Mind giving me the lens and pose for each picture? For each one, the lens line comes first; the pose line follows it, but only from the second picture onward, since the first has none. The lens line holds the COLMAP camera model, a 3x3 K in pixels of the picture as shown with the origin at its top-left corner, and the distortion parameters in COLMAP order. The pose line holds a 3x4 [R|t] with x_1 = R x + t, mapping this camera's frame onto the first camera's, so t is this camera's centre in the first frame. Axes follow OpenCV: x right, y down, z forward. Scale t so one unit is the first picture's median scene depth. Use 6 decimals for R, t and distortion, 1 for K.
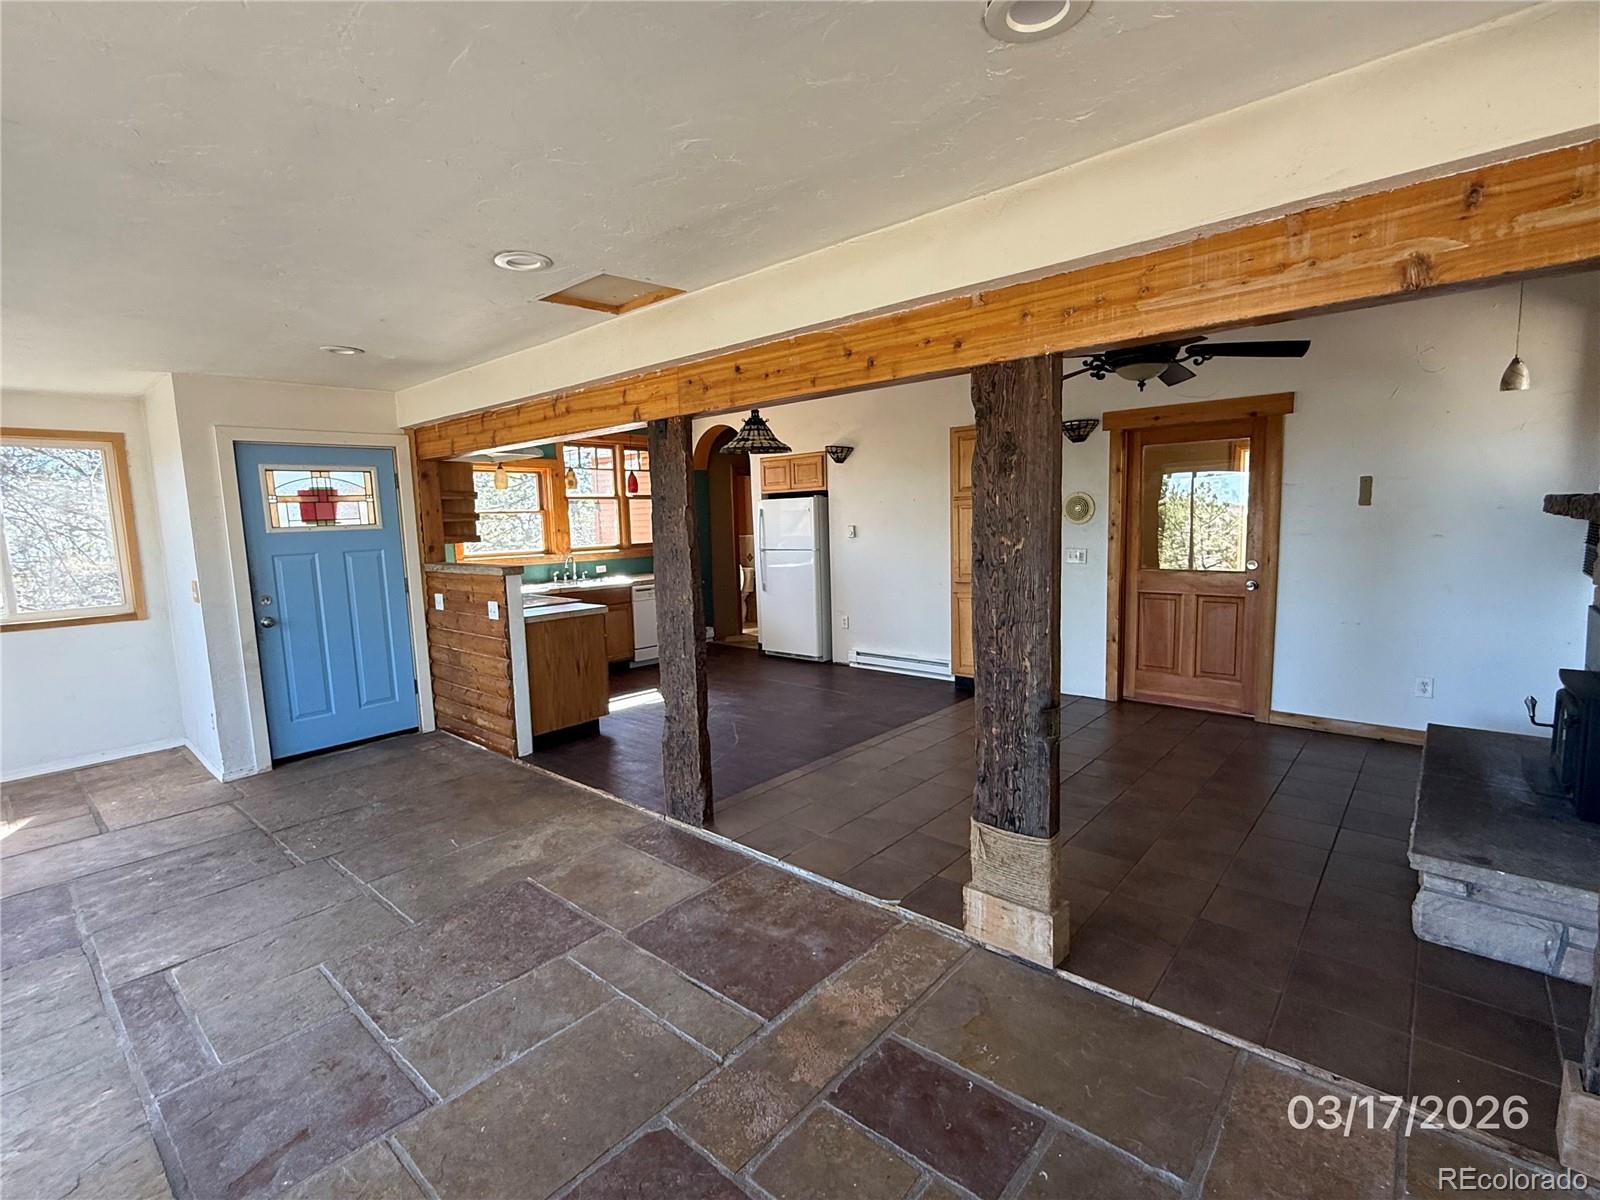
lens RADIAL K [[739.0, 0, 803.4], [0, 739.0, 601.7], [0, 0, 1]] dist [-0.002175, 0.000315]
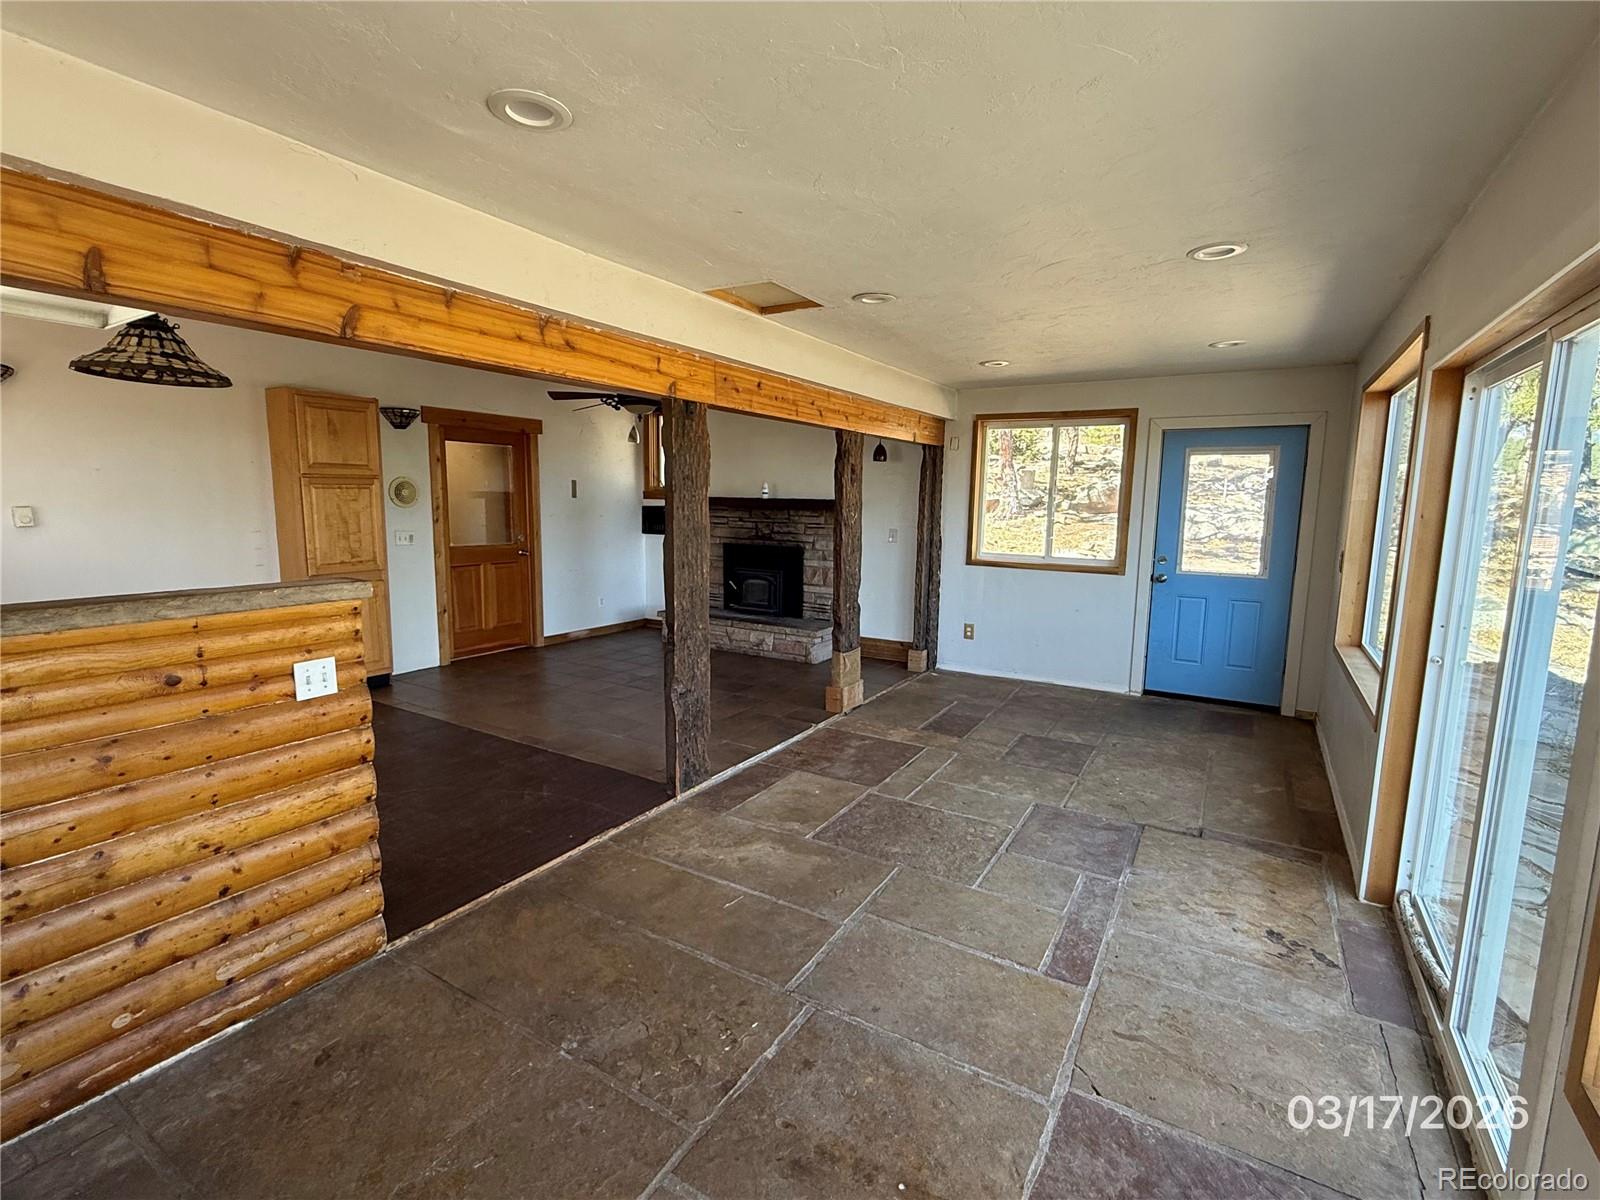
lens RADIAL K [[739.0, 0, 802.6], [0, 739.0, 600.3], [0, 0, 1]] dist [-0.002175, 0.000315]
pose [[-0.176185, -0.111941, 0.977971, -1.350042], [0.102817, 0.985986, 0.131381, -0.097726], [-0.978973, 0.123699, -0.162206, 1.121690]]
